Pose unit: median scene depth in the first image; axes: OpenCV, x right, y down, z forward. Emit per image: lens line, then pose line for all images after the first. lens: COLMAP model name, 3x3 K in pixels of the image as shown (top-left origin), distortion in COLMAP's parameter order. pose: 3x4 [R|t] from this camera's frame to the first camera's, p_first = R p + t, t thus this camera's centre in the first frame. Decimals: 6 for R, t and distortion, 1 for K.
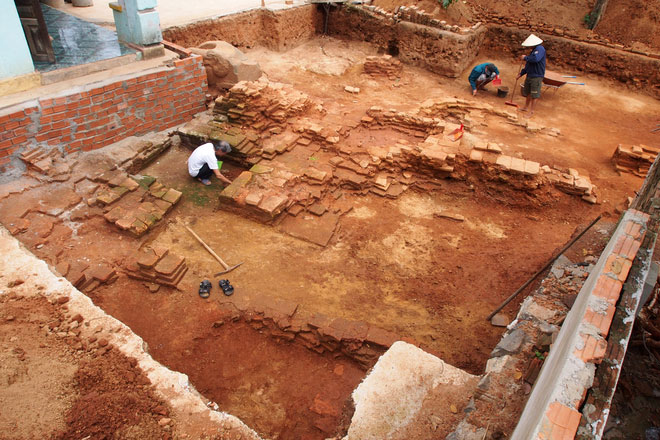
lens RADIAL K [[480.4, 0, 330.0], [0, 480.4, 220.0], [0, 0, 1]] dist [-0.005047, -0.002684]
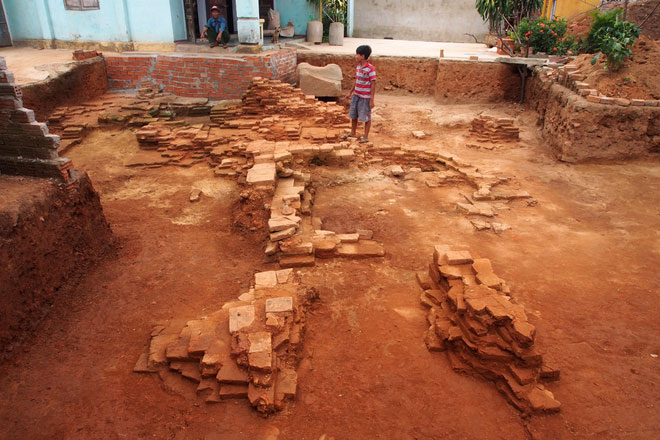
lens RADIAL K [[480.4, 0, 330.0], [0, 480.4, 220.0], [0, 0, 1]] dist [-0.005047, -0.002684]
pose [[0.412643, 0.321915, -0.852113, 1.123626], [-0.525539, 0.848210, 0.065943, -0.158284], [0.743999, 0.420608, 0.519186, 0.698880]]
